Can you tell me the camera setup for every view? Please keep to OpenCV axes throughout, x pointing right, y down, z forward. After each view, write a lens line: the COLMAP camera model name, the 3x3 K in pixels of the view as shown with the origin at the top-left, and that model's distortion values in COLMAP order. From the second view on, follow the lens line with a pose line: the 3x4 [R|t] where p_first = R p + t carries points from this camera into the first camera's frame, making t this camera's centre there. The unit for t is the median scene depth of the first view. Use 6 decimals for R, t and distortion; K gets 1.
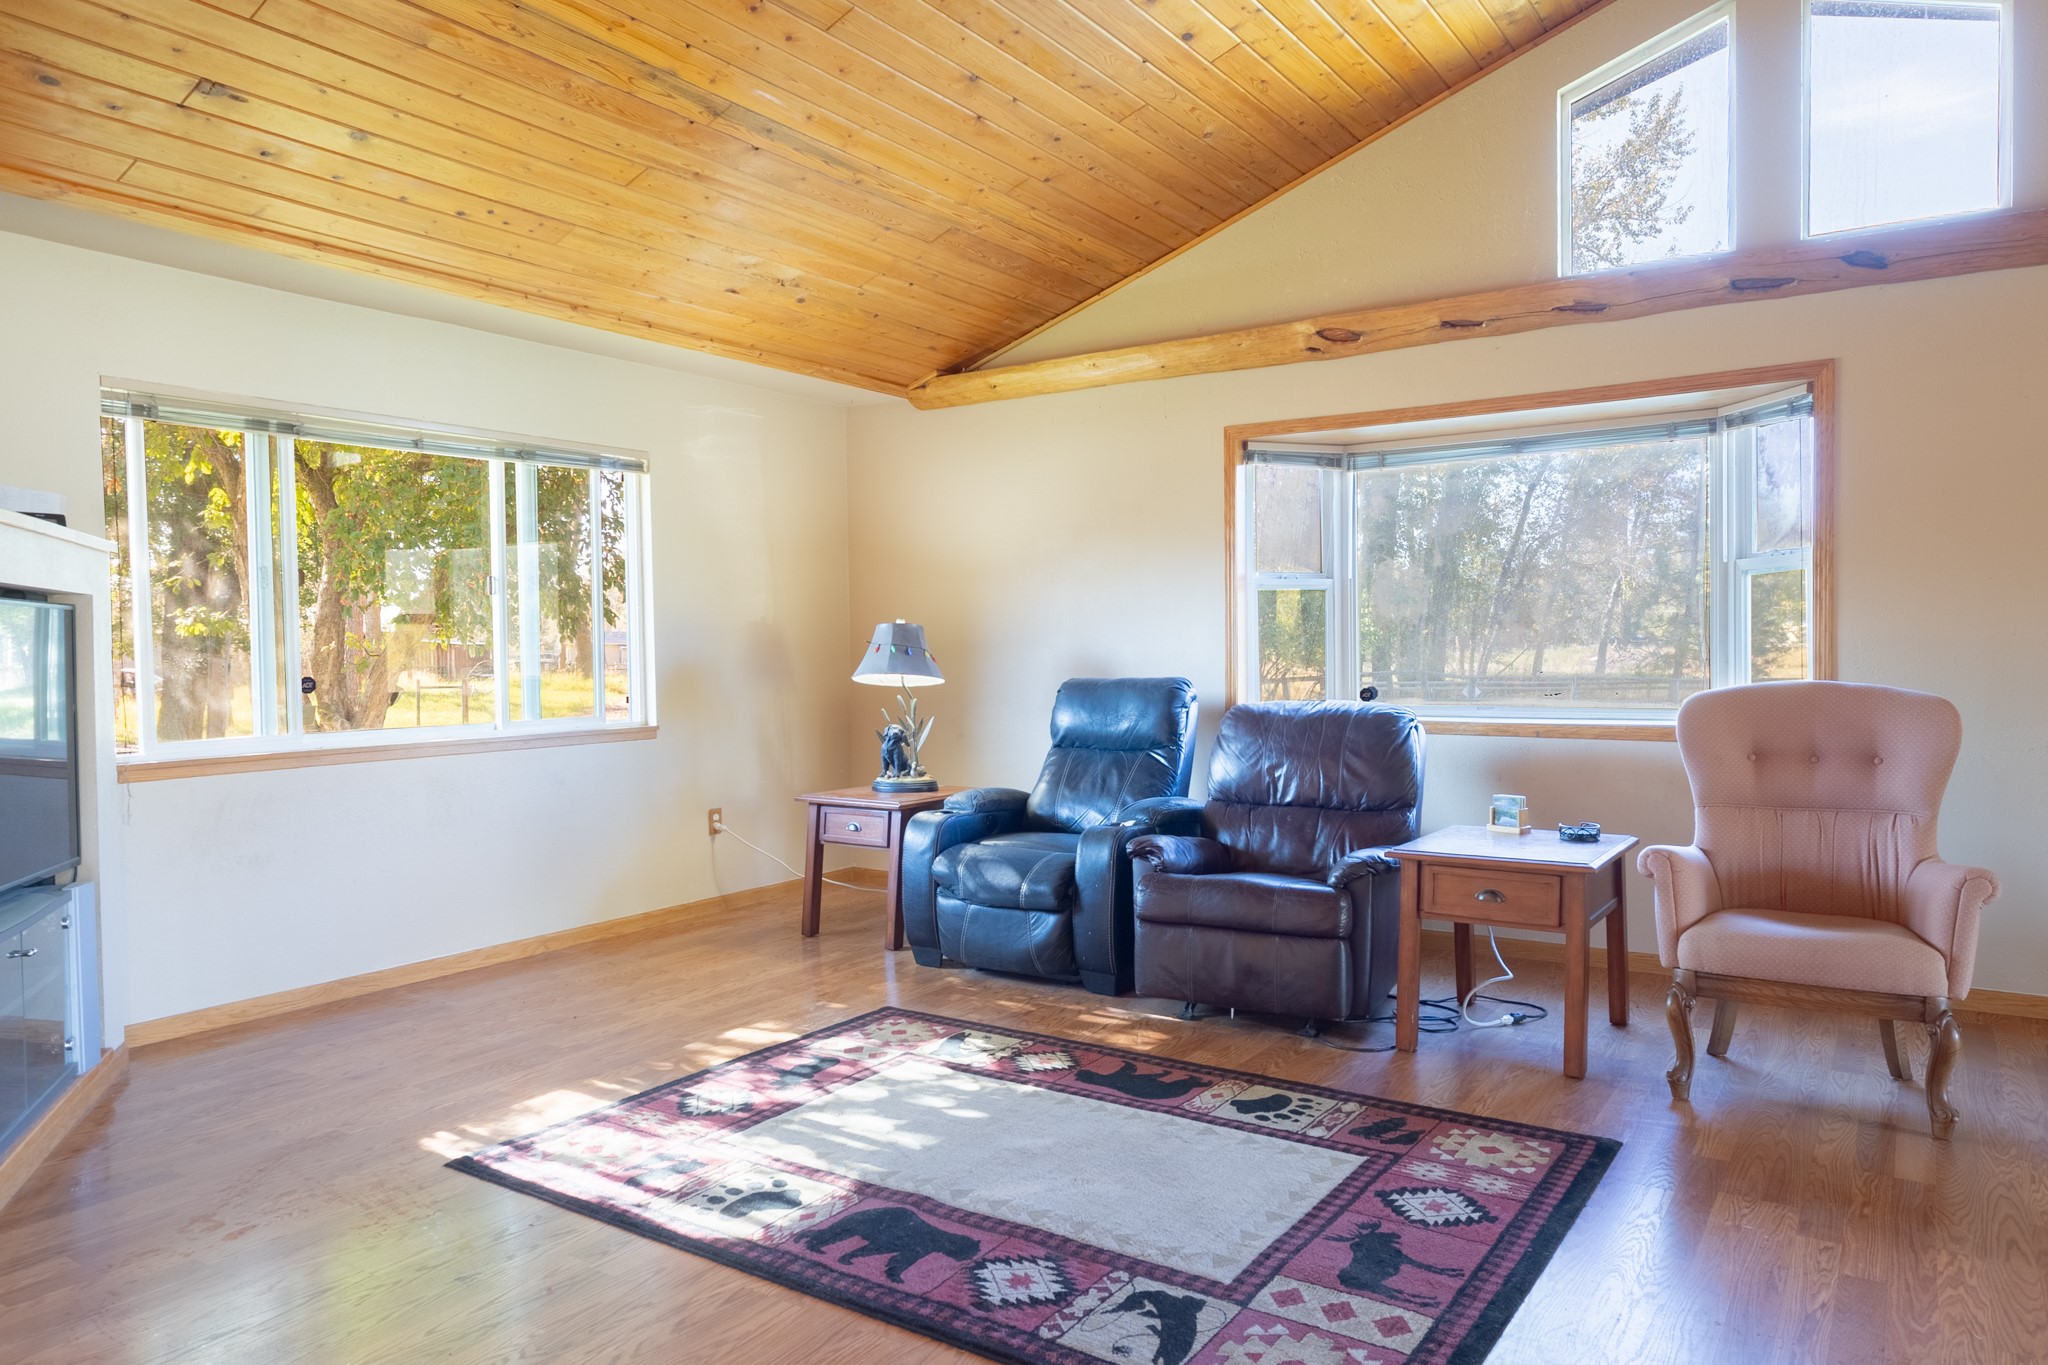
lens RADIAL K [[1335.1, 0, 1024.0], [0, 1335.1, 682.5], [0, 0, 1]] dist [0.001180, 0.000122]
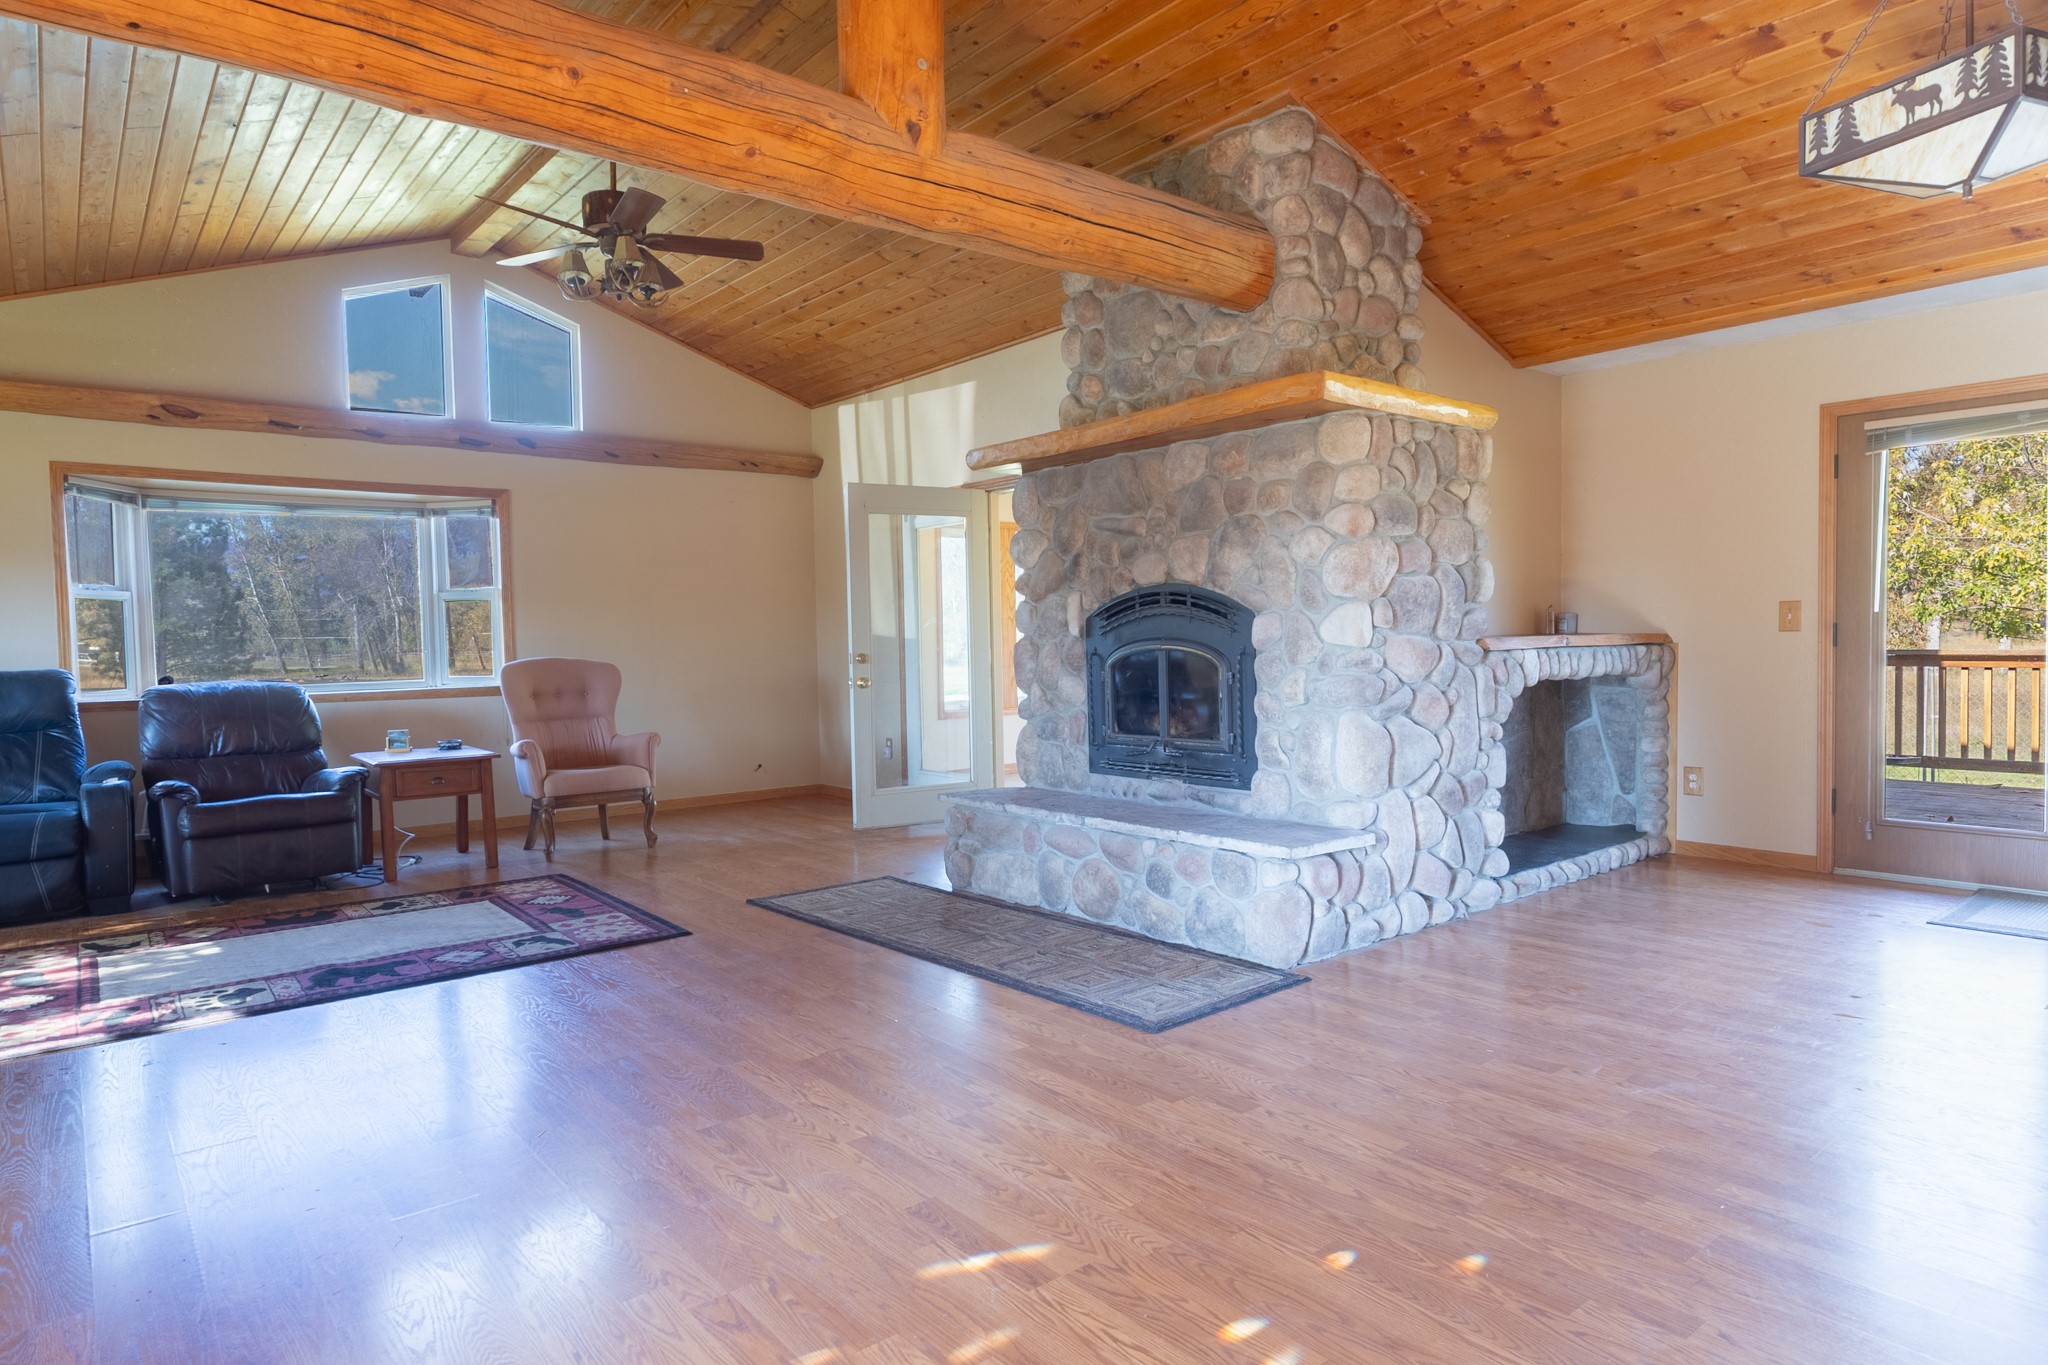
lens RADIAL K [[1201.5, 0, 1024.0], [0, 1201.5, 682.5], [0, 0, 1]] dist [0.003104, 0.001237]
pose [[0.285580, -0.029922, 0.957888, -0.779490], [0.038462, 0.999065, 0.019742, 0.023149], [-0.957583, 0.031204, 0.286464, -0.168311]]
